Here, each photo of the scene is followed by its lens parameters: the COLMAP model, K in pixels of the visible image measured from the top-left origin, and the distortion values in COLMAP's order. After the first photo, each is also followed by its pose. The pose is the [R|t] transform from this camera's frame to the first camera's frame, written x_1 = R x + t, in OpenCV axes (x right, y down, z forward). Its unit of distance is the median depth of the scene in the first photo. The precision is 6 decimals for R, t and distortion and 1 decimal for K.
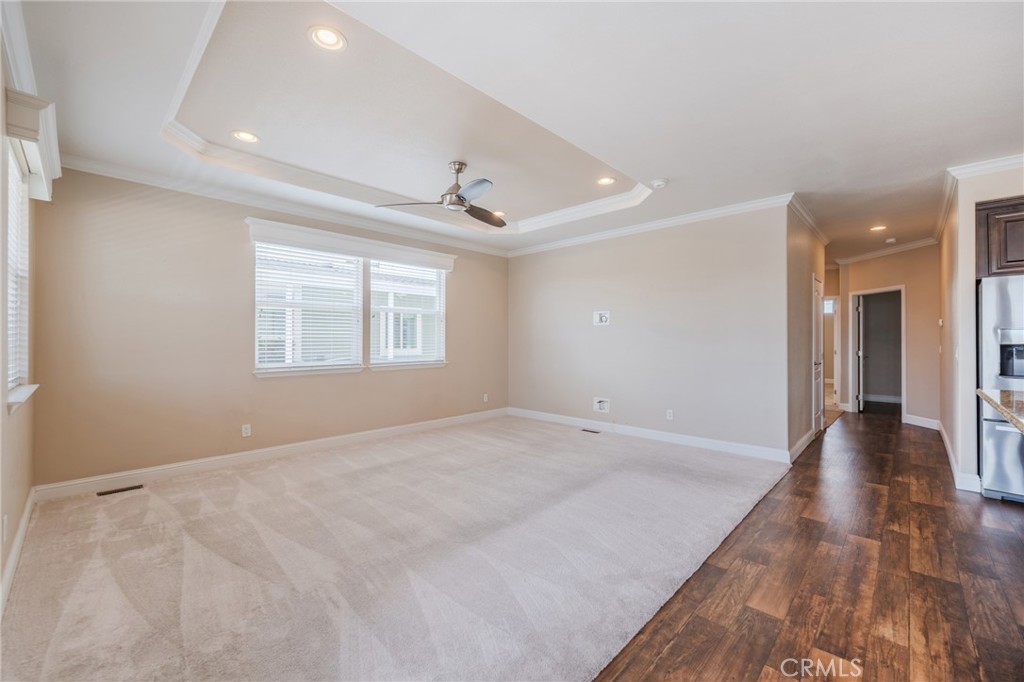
lens RADIAL K [[415.3, 0, 514.1], [0, 415.3, 337.7], [0, 0, 1]] dist [-0.000474, 0.000191]
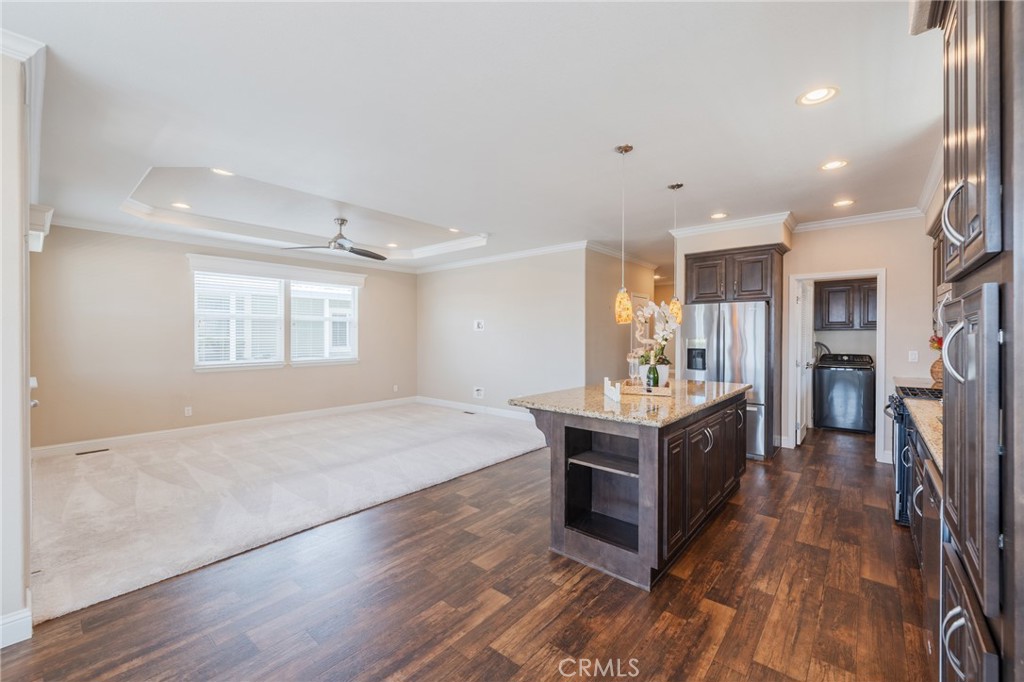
lens RADIAL K [[416.5, 0, 509.9], [0, 416.5, 337.9], [0, 0, 1]] dist [0.001337, -0.000623]
pose [[0.998806, 0.000097, 0.048857, 0.365216], [-0.000643, 0.999938, 0.011151, -0.033774], [-0.048853, -0.011169, 0.998744, -0.438297]]
